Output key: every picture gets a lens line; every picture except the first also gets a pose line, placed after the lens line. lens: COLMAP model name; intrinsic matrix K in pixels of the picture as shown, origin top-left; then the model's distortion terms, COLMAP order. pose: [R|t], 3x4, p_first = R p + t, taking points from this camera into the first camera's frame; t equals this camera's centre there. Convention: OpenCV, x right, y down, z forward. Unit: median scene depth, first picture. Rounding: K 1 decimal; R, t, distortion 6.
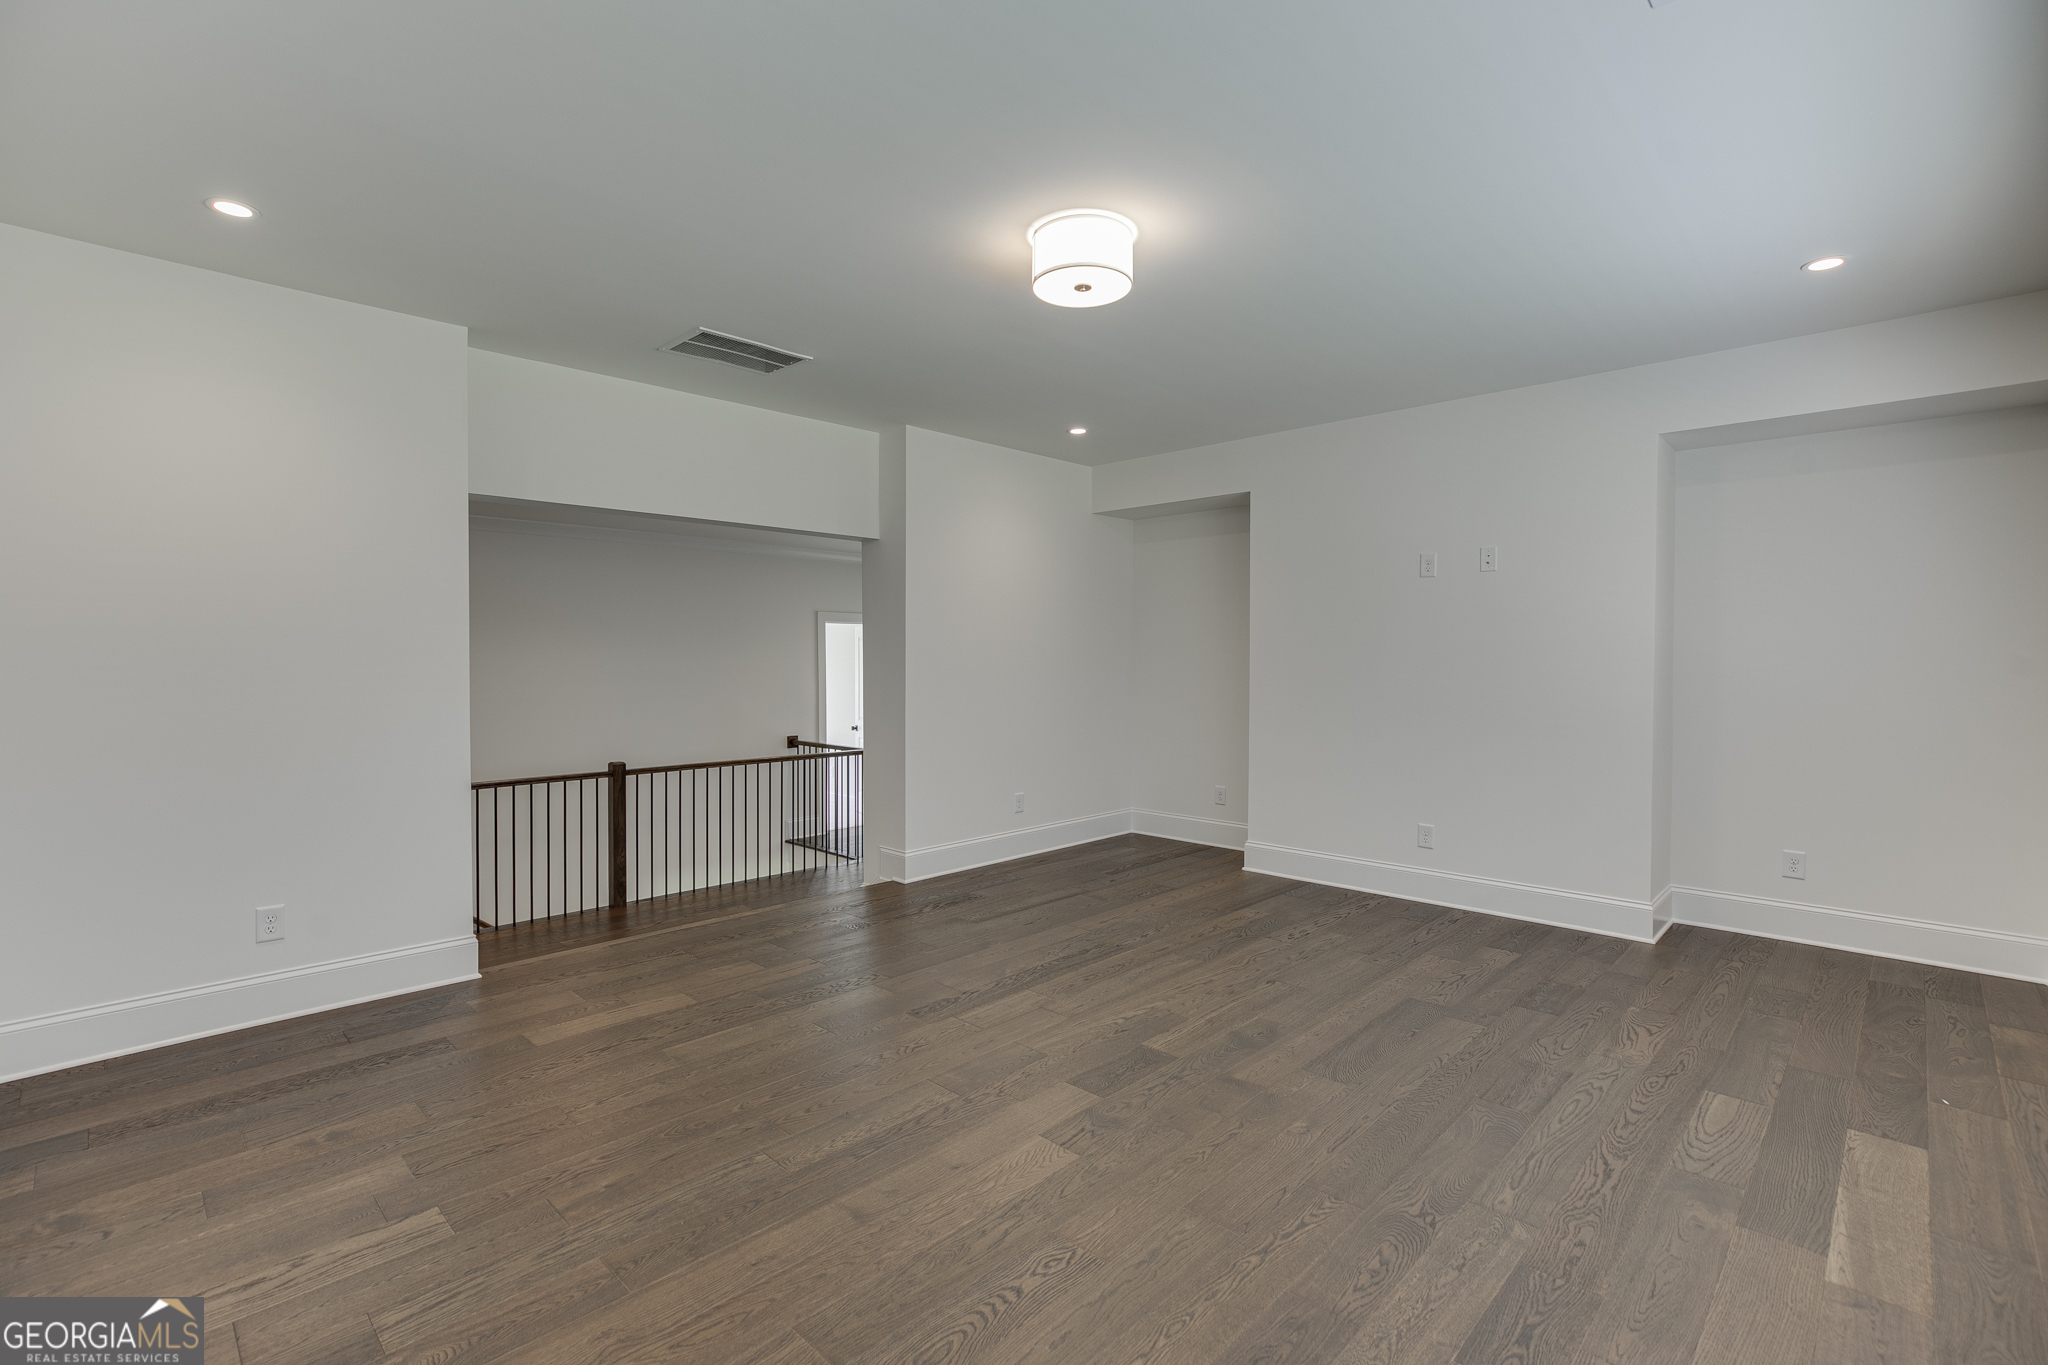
lens RADIAL K [[942.2, 0, 1020.0], [0, 942.2, 673.1], [0, 0, 1]] dist [-0.025440, 0.003916]
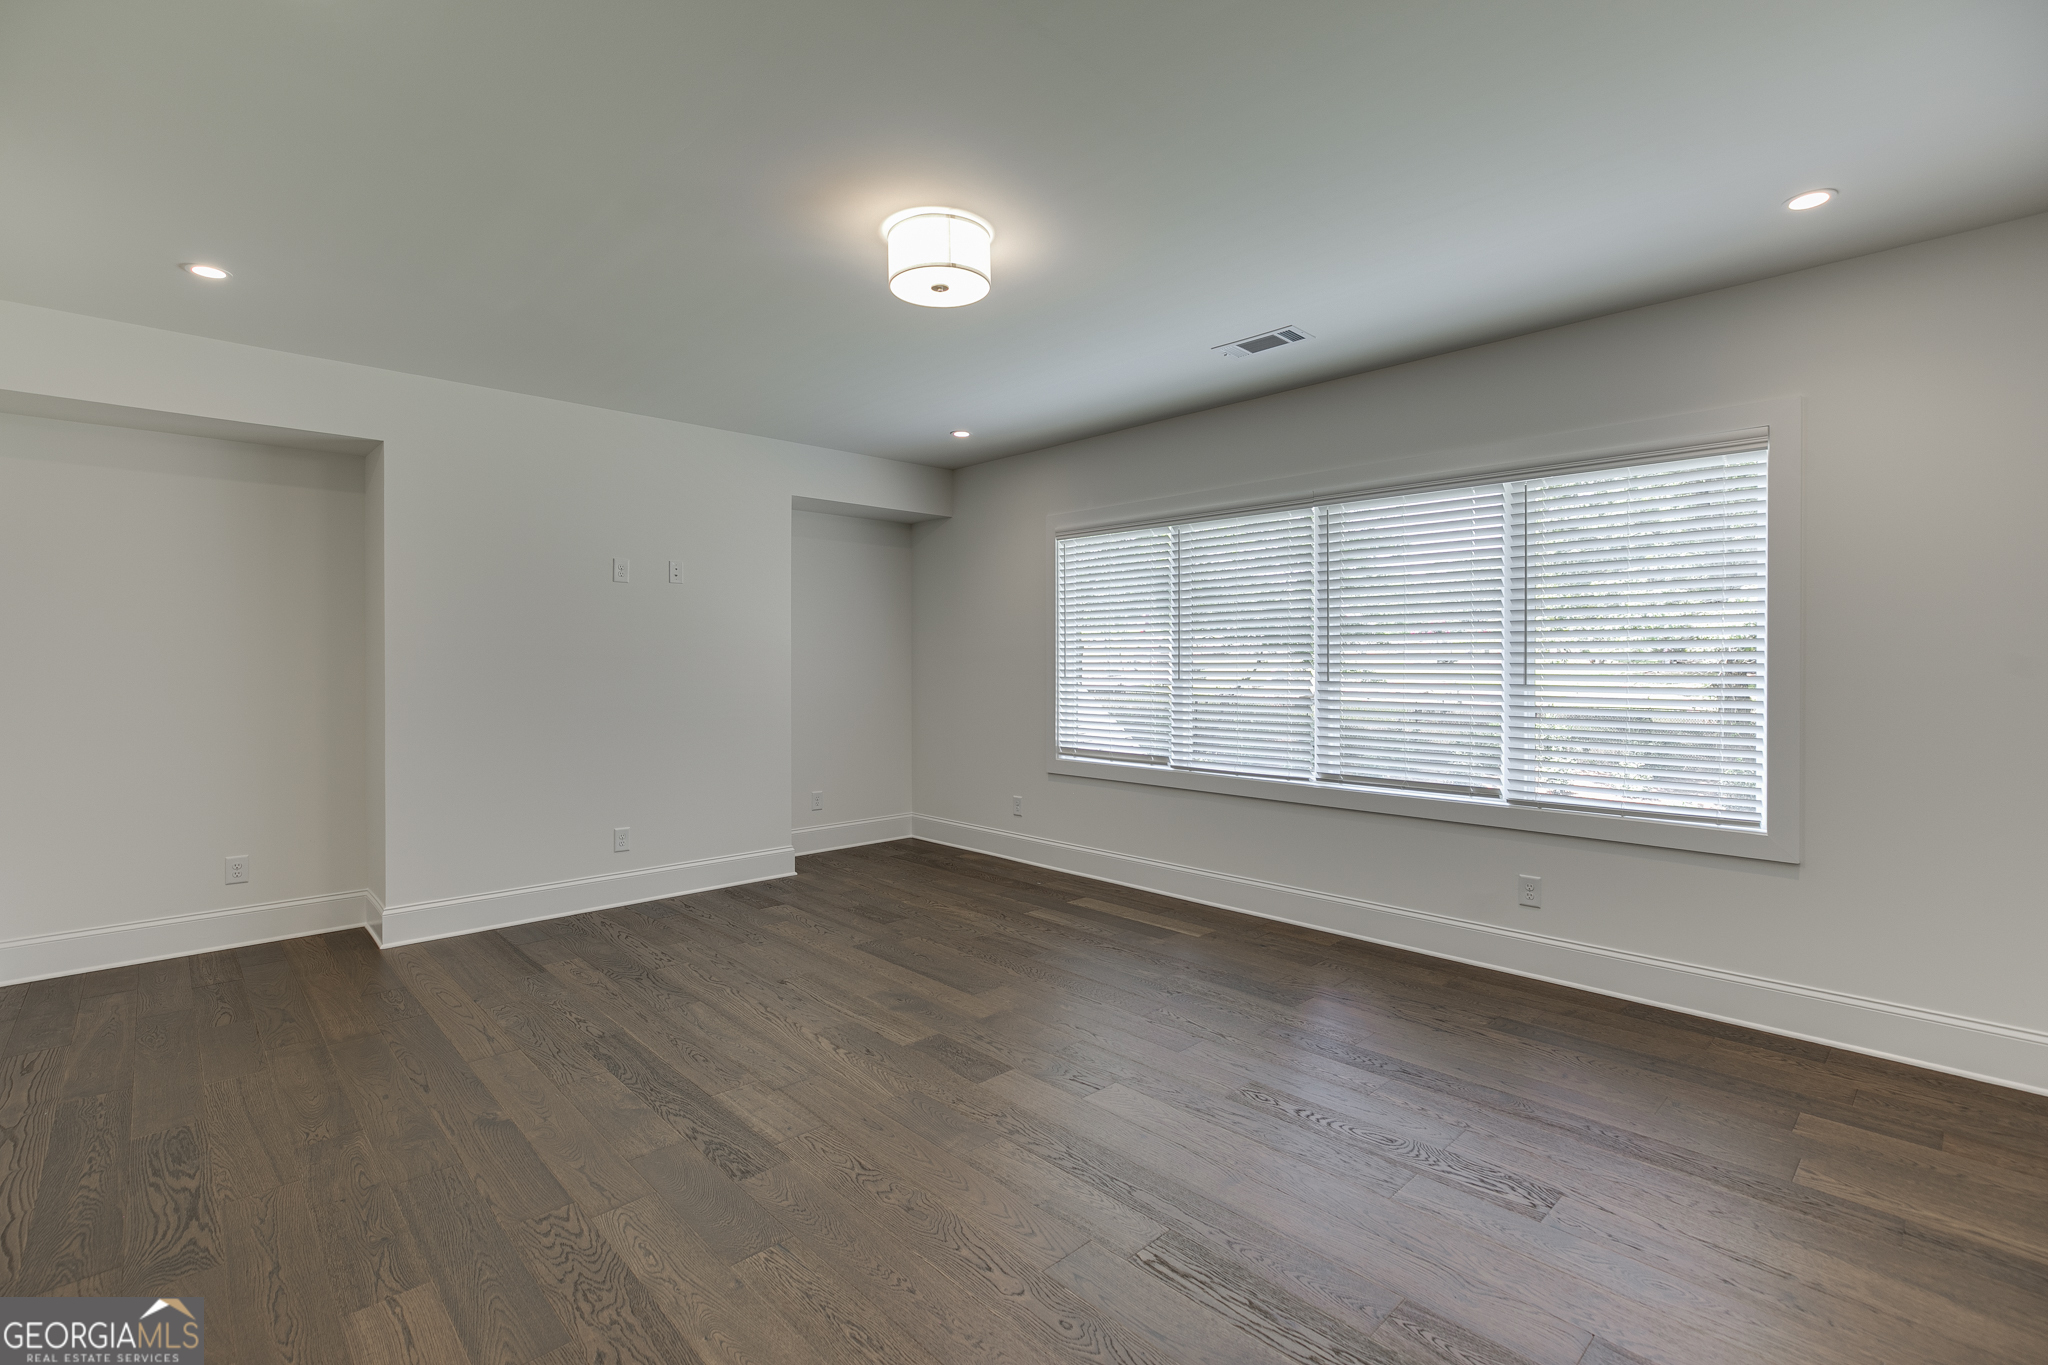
lens RADIAL K [[942.2, 0, 1020.0], [0, 942.2, 673.1], [0, 0, 1]] dist [-0.025440, 0.003916]
pose [[0.018154, -0.013960, 0.999738, -0.746207], [0.020717, 0.999693, 0.013583, -0.013197], [-0.999621, 0.020465, 0.018438, 0.728295]]
